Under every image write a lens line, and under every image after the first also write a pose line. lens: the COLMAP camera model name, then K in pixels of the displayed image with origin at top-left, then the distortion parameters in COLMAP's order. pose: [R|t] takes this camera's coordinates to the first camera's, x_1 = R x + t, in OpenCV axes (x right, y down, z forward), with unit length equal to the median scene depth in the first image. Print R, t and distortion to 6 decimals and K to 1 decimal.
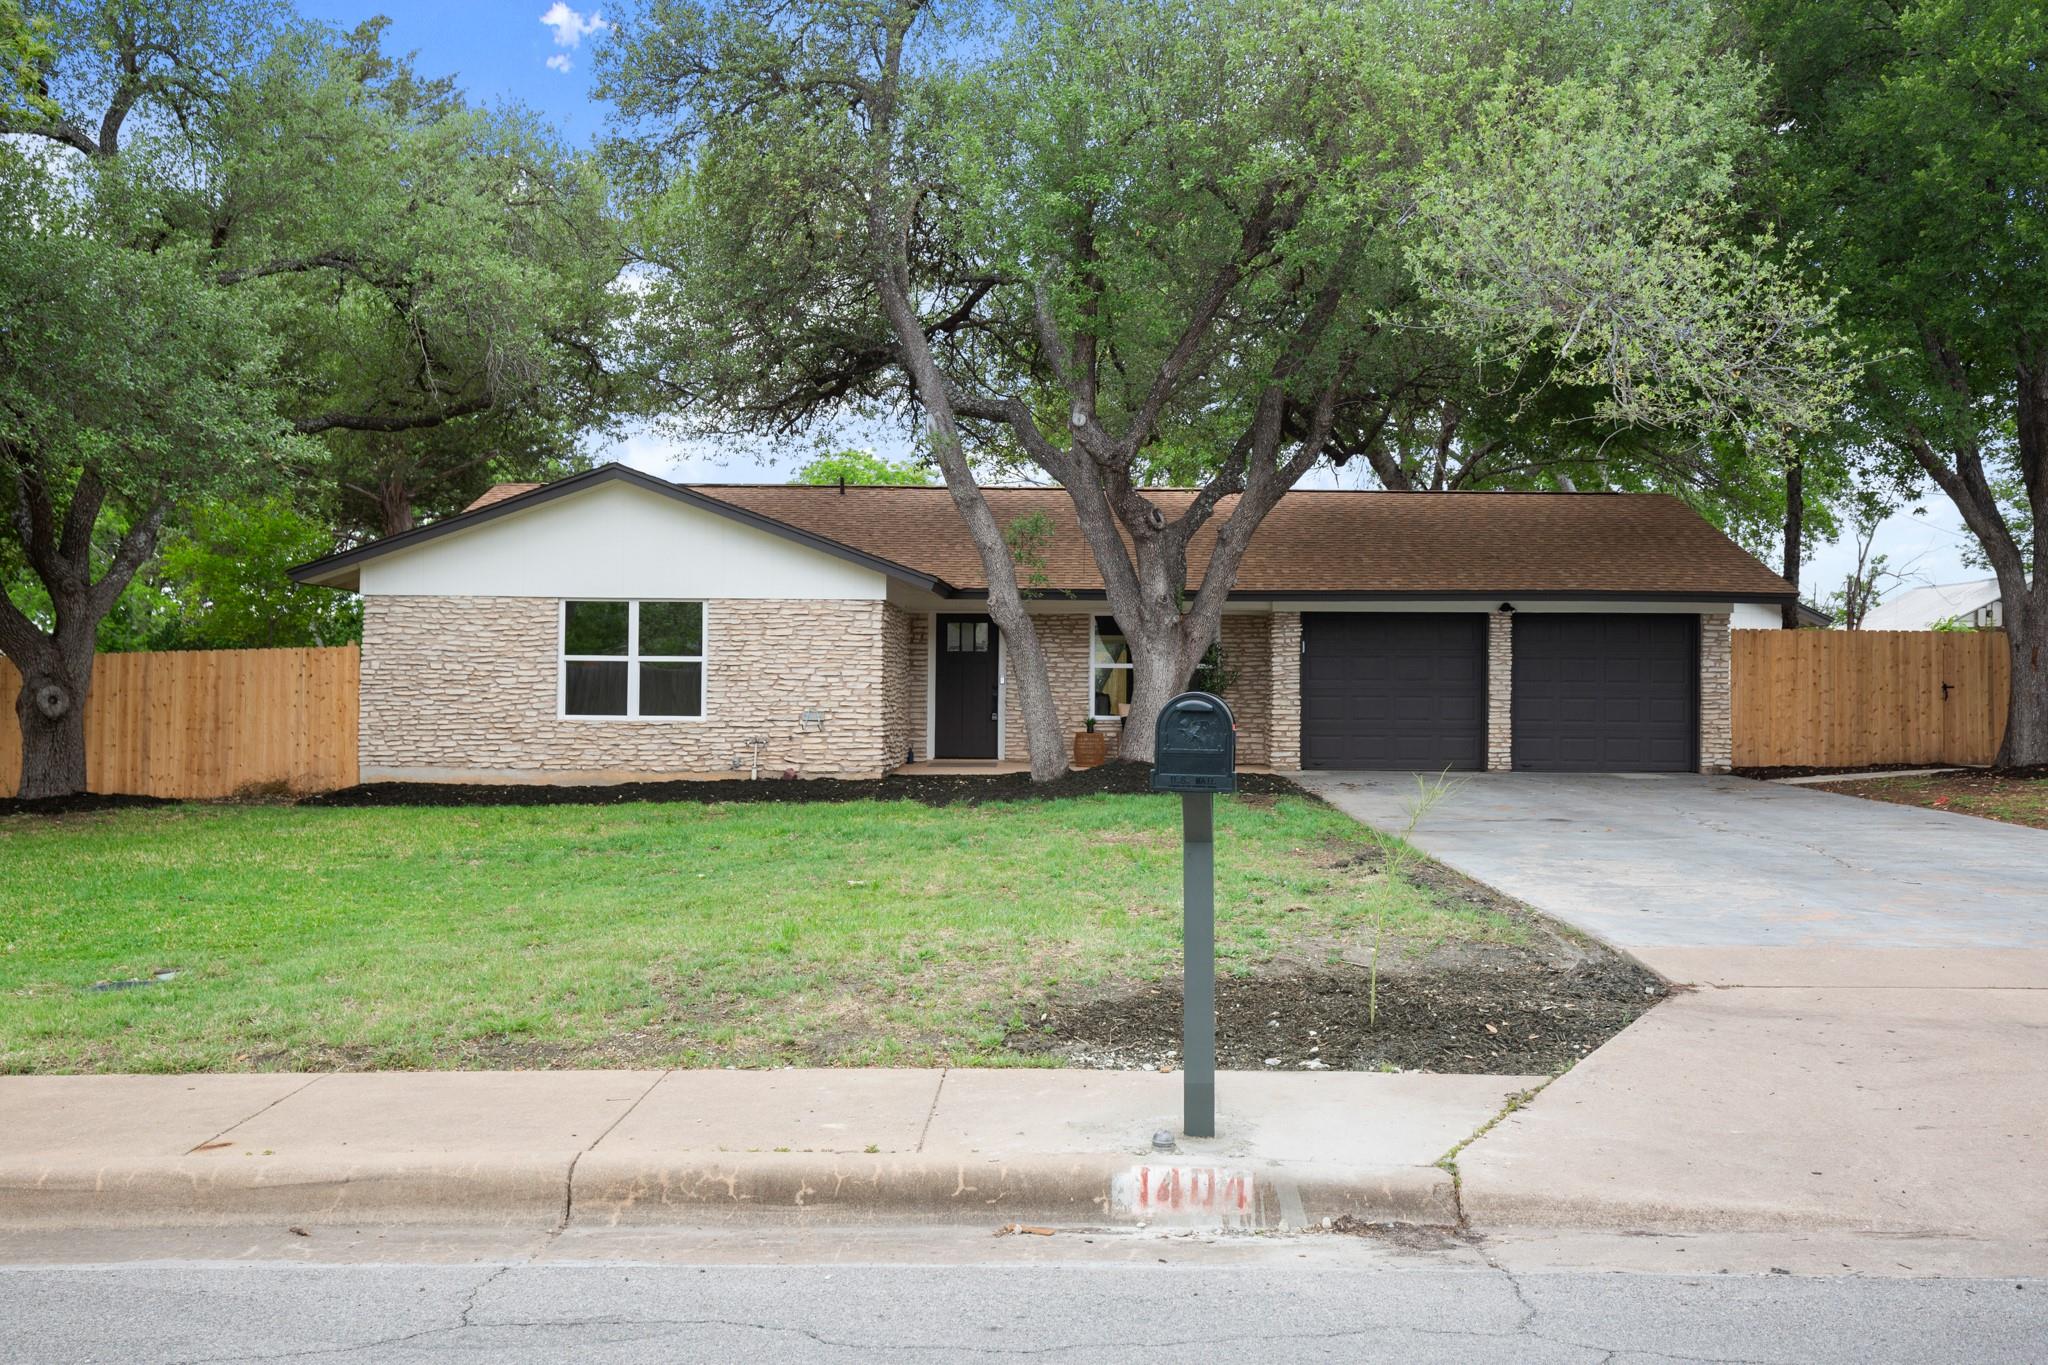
lens RADIAL K [[2057.7, 0, 1024.0], [0, 2057.7, 682.5], [0, 0, 1]] dist [0.002314, 0.002585]
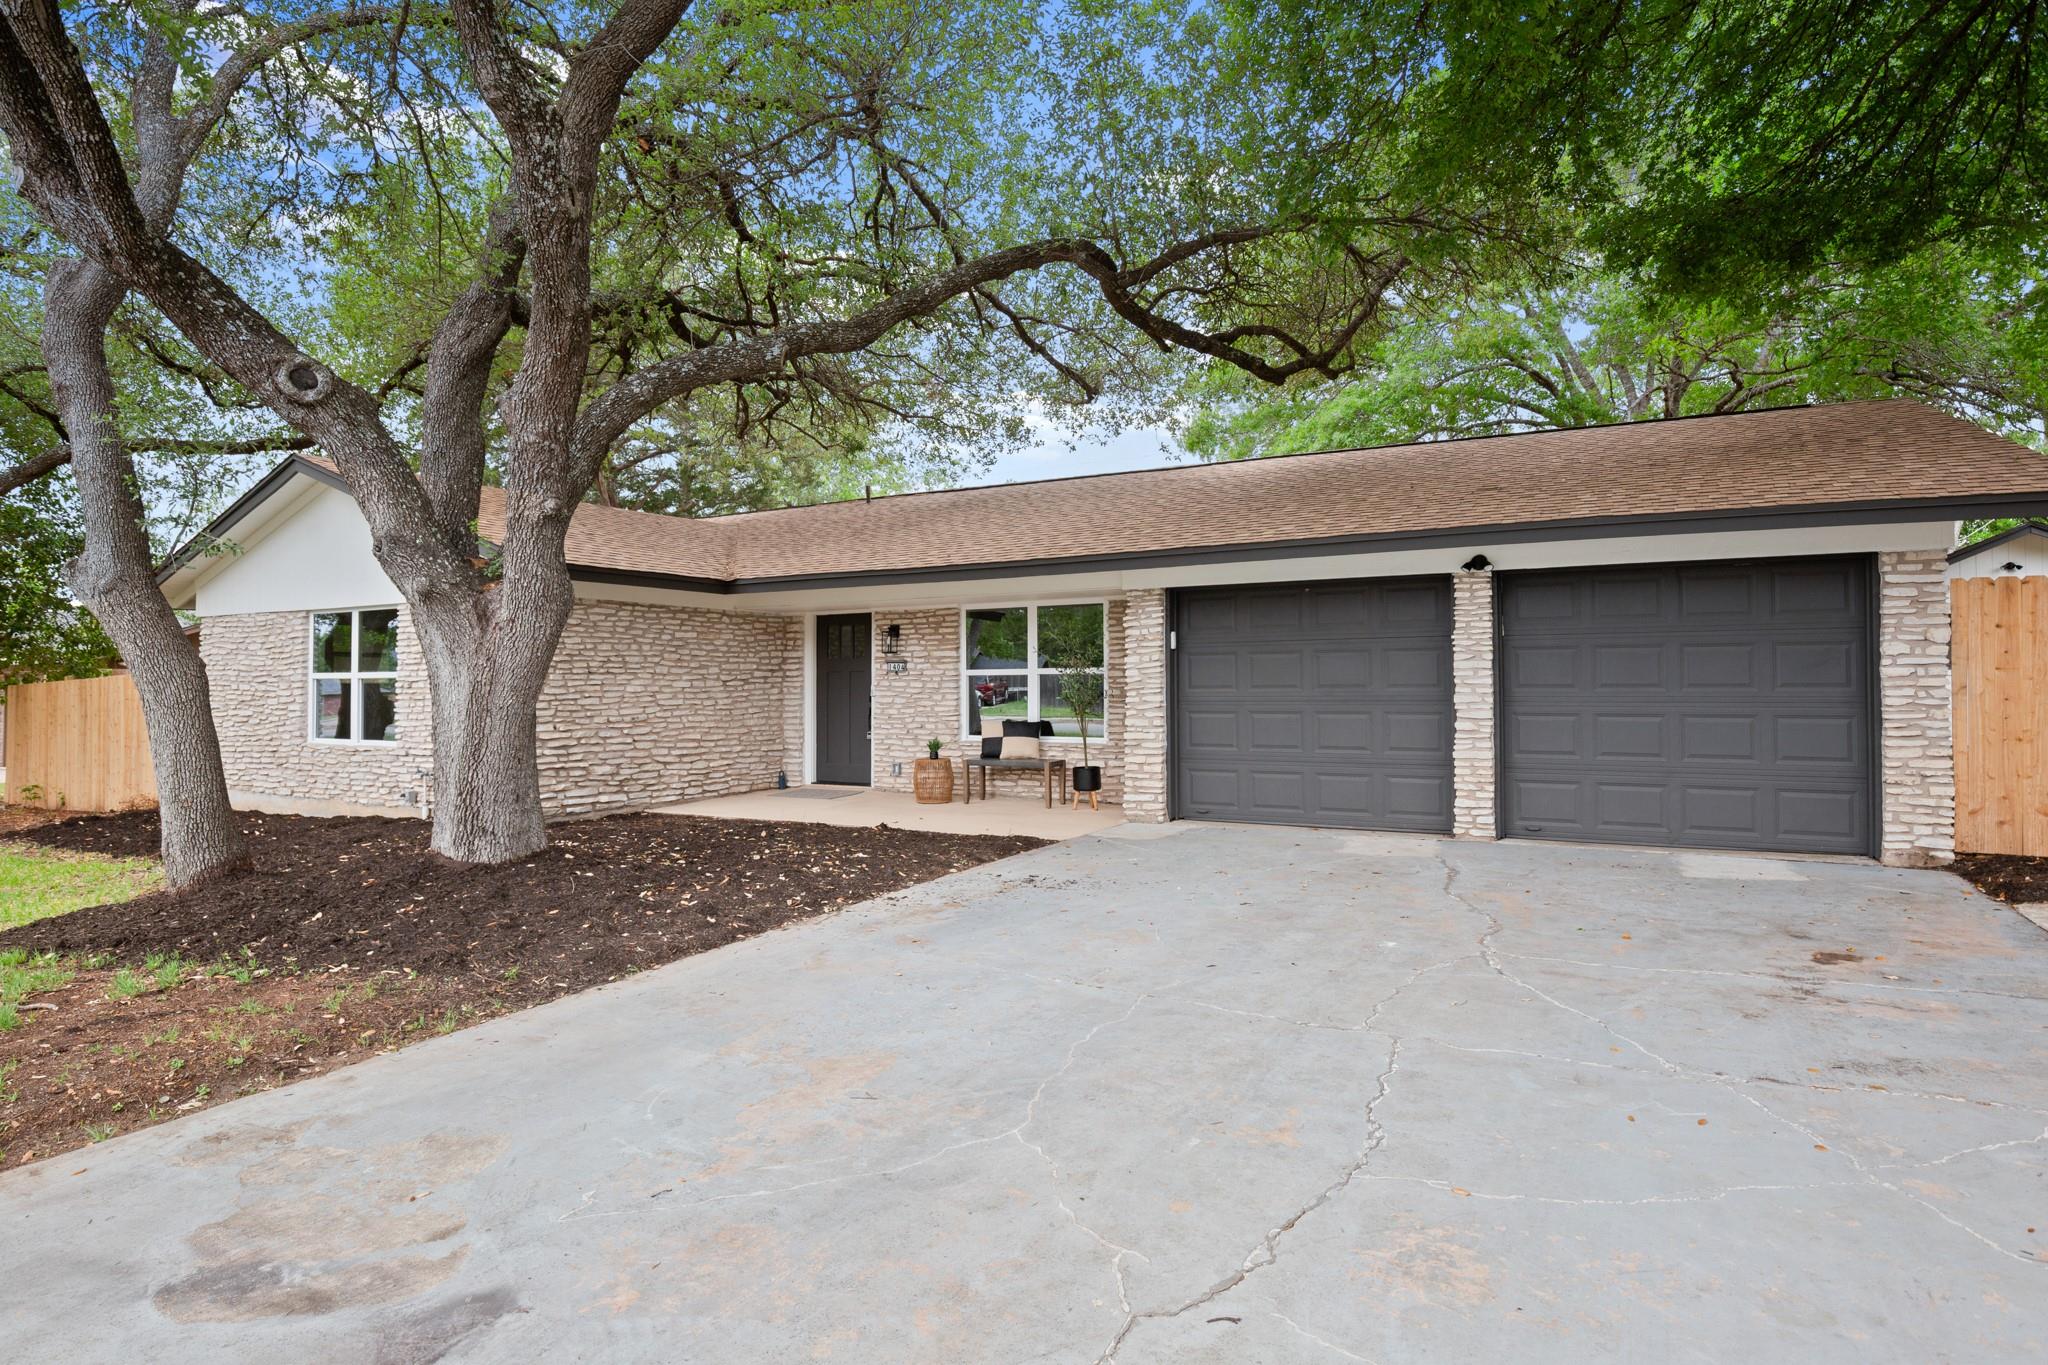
lens RADIAL K [[1096.5, 0, 1024.0], [0, 1096.5, 682.5], [0, 0, 1]] dist [-0.035296, 0.000040]
pose [[0.890977, -0.013465, -0.453849, 0.274840], [0.013674, 0.999903, -0.002821, -0.003166], [0.453842, -0.003693, 0.891074, 0.703576]]
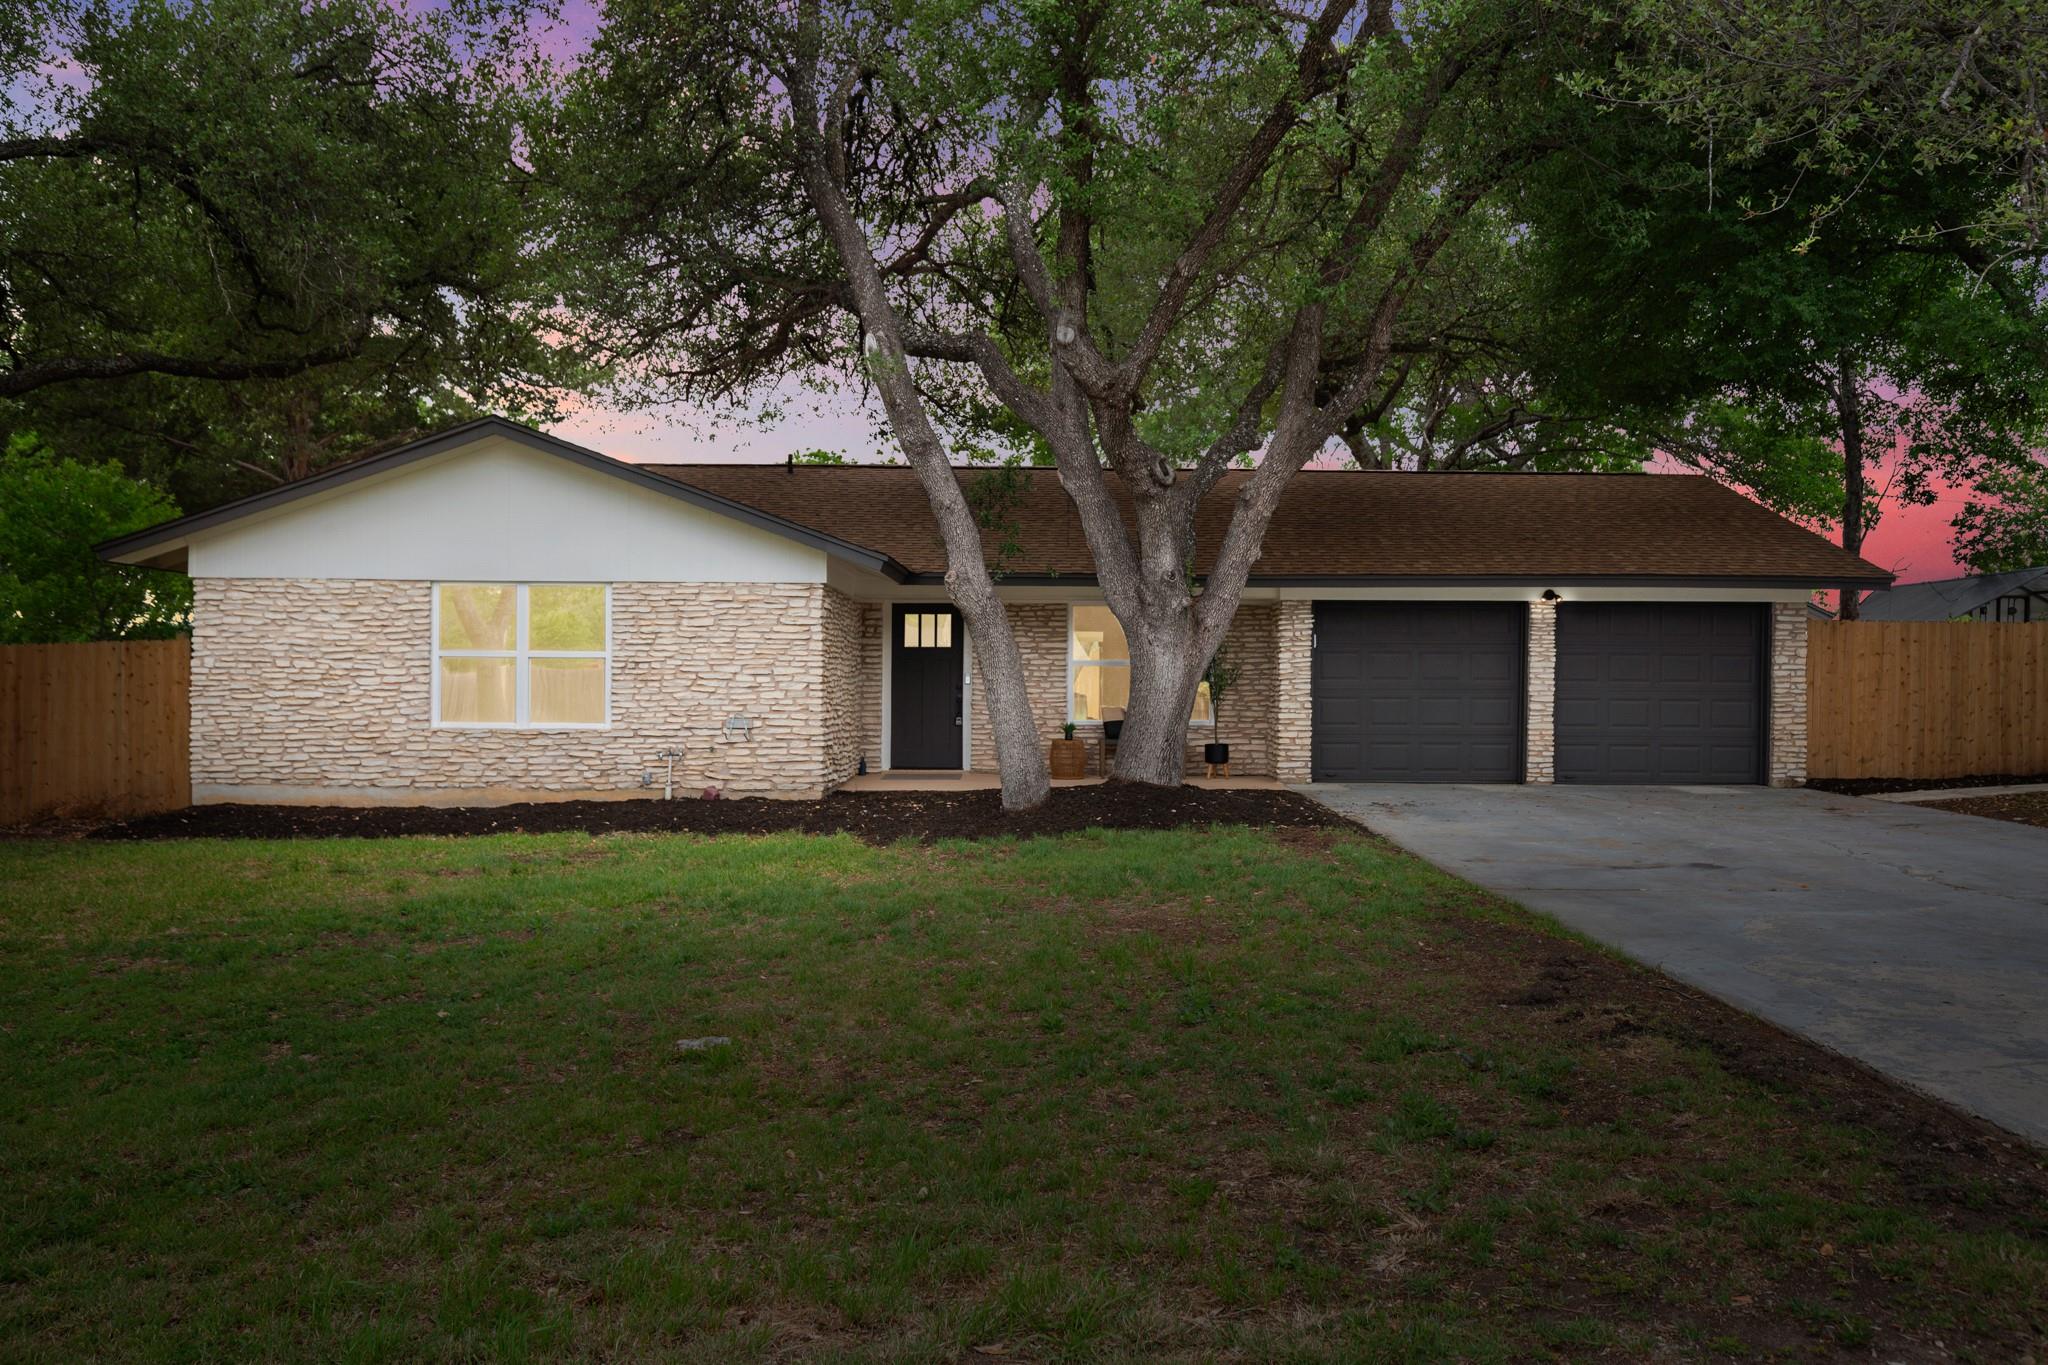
lens RADIAL K [[1781.3, 0, 1032.8], [0, 1781.3, 689.3], [0, 0, 1]] dist [-0.001817, -0.002995]
pose [[0.999721, -0.001080, 0.023609, -0.000668], [0.000980, 0.999990, 0.004251, -0.000254], [-0.023614, -0.004227, 0.999712, 0.271040]]
